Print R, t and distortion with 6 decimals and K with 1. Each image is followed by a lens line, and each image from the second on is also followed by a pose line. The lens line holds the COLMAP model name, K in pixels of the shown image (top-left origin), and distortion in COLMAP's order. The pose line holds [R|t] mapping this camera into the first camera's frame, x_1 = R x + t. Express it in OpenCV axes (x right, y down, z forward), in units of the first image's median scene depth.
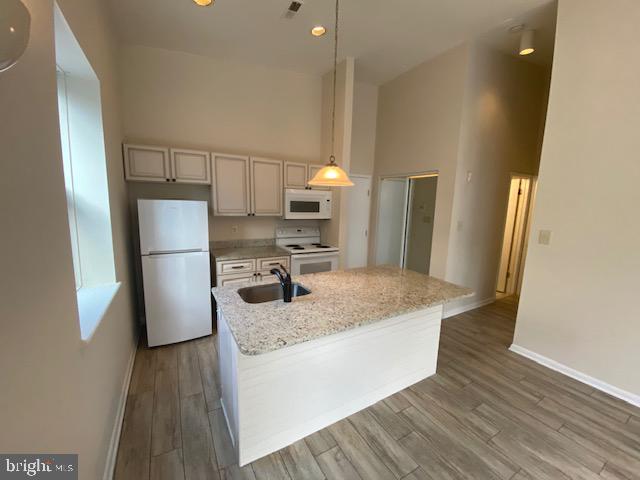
lens RADIAL K [[252.5, 0, 322.7], [0, 252.5, 247.2], [0, 0, 1]] dist [-0.033387, -0.000306]
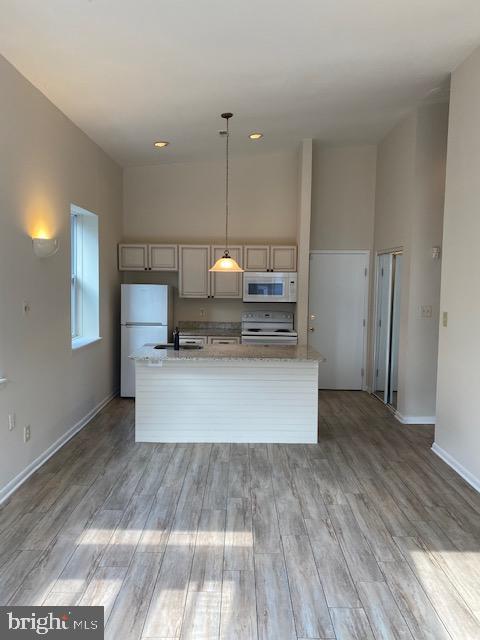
lens RADIAL K [[481.4, 0, 240.0], [0, 481.4, 320.0], [0, 0, 1]] dist [-0.009286, -0.003823]
pose [[0.861526, 0.019212, -0.507350, 1.053508], [-0.075144, 0.993103, -0.089995, 0.175652], [0.502122, 0.115657, 0.857028, -0.843072]]
